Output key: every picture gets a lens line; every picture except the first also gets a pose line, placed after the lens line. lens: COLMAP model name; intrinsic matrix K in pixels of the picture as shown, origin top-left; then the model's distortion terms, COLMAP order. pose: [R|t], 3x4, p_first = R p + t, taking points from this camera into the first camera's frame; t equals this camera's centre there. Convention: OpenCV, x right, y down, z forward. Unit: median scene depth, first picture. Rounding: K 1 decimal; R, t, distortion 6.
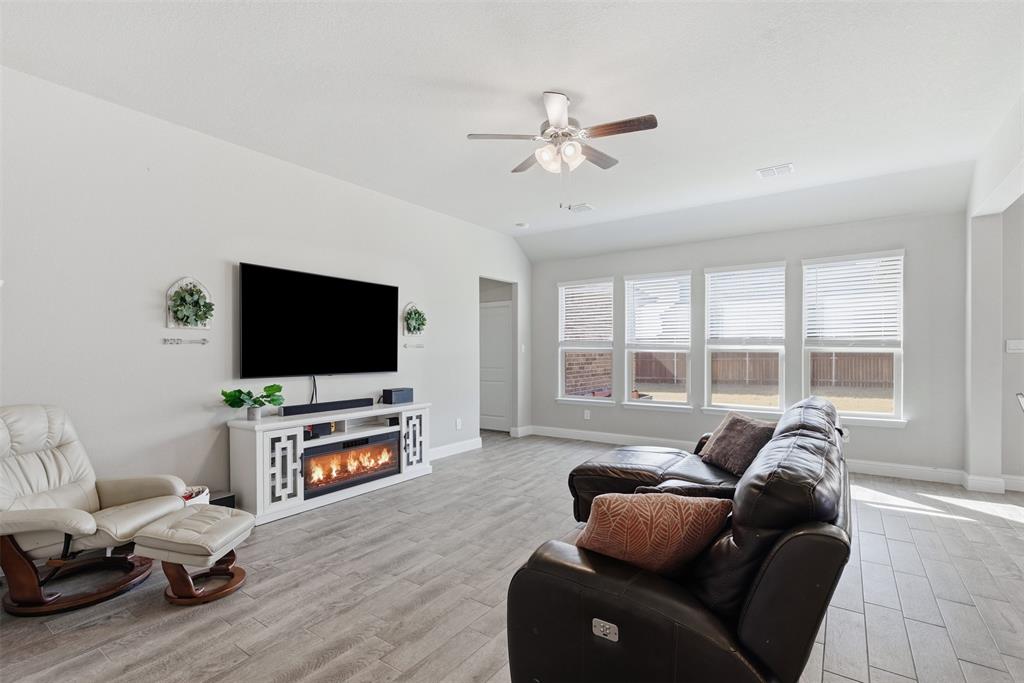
lens RADIAL K [[461.8, 0, 510.7], [0, 461.8, 352.9], [0, 0, 1]] dist [-0.002155, 0.001573]
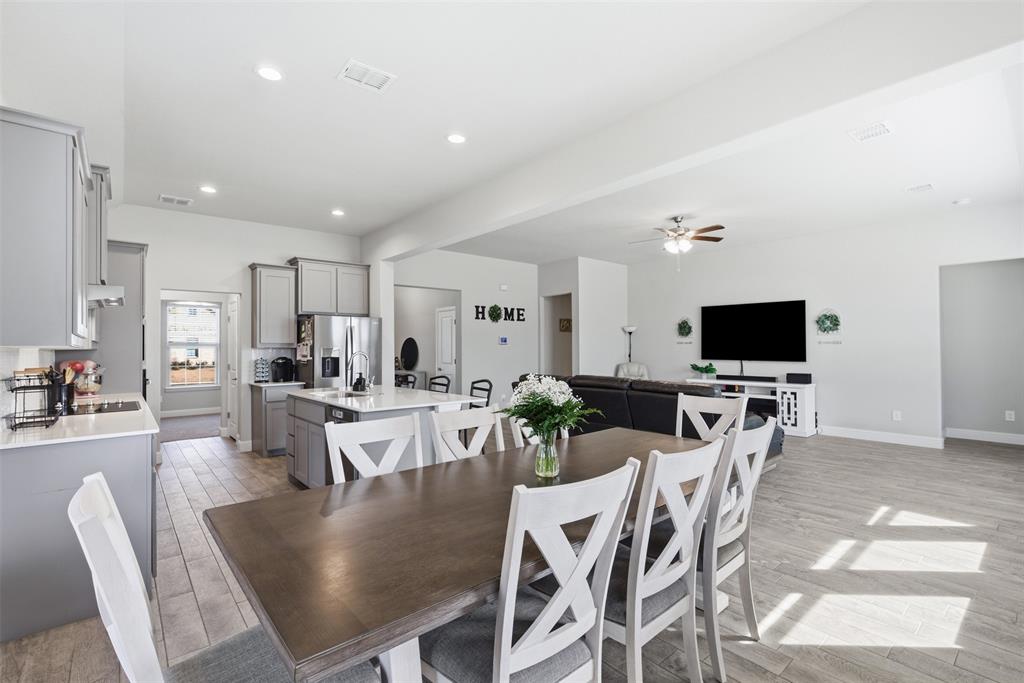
lens RADIAL K [[461.8, 0, 512.2], [0, 461.8, 339.3], [0, 0, 1]] dist [-0.002155, 0.001573]
pose [[-0.249575, -0.011898, -0.968282, 1.525544], [0.002399, 0.999914, -0.012905, -0.011670], [0.968352, -0.005544, -0.249525, 0.577770]]
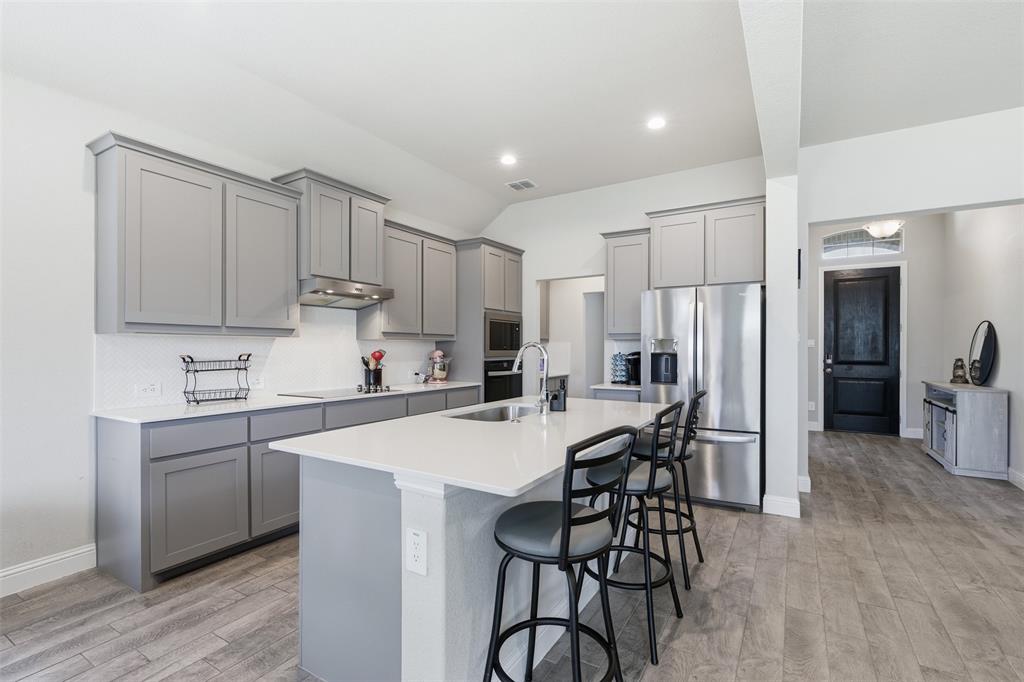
lens RADIAL K [[461.8, 0, 517.2], [0, 461.8, 344.2], [0, 0, 1]] dist [-0.002155, 0.001573]
pose [[-0.997167, 0.002981, -0.075165, 0.701829], [0.002884, 0.999995, 0.001402, 0.002658], [0.075169, 0.001182, -0.997170, 0.574239]]
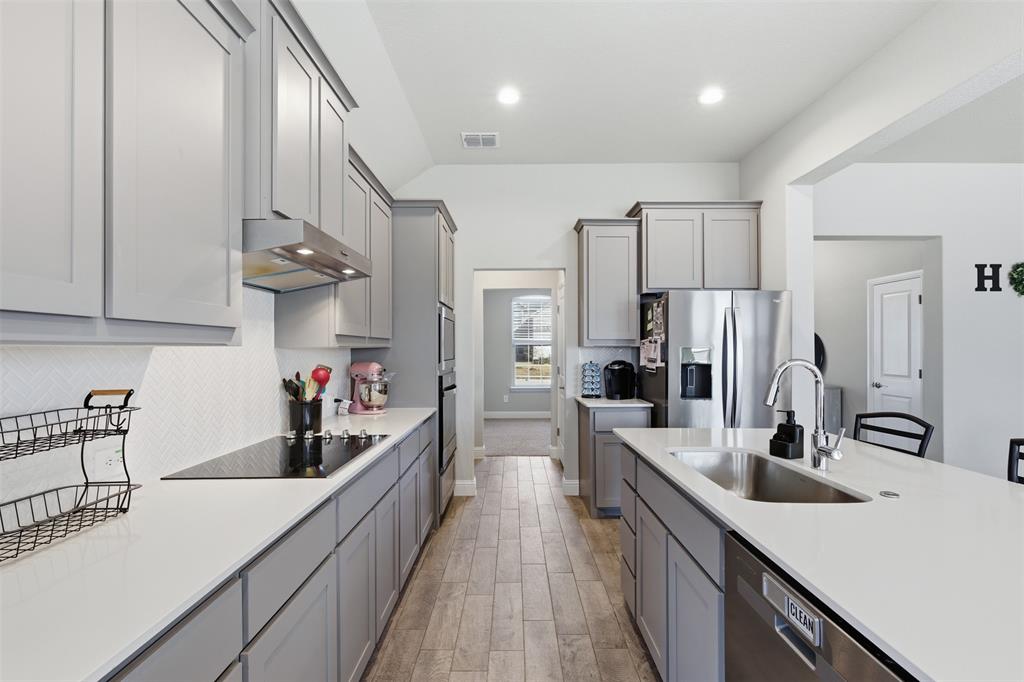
lens RADIAL K [[461.8, 0, 515.9], [0, 461.8, 346.0], [0, 0, 1]] dist [-0.002155, 0.001573]
pose [[-0.814995, 0.002192, -0.579464, 1.041267], [-0.000413, 0.999990, 0.004363, -0.010538], [0.579468, 0.003795, -0.814986, 0.180405]]
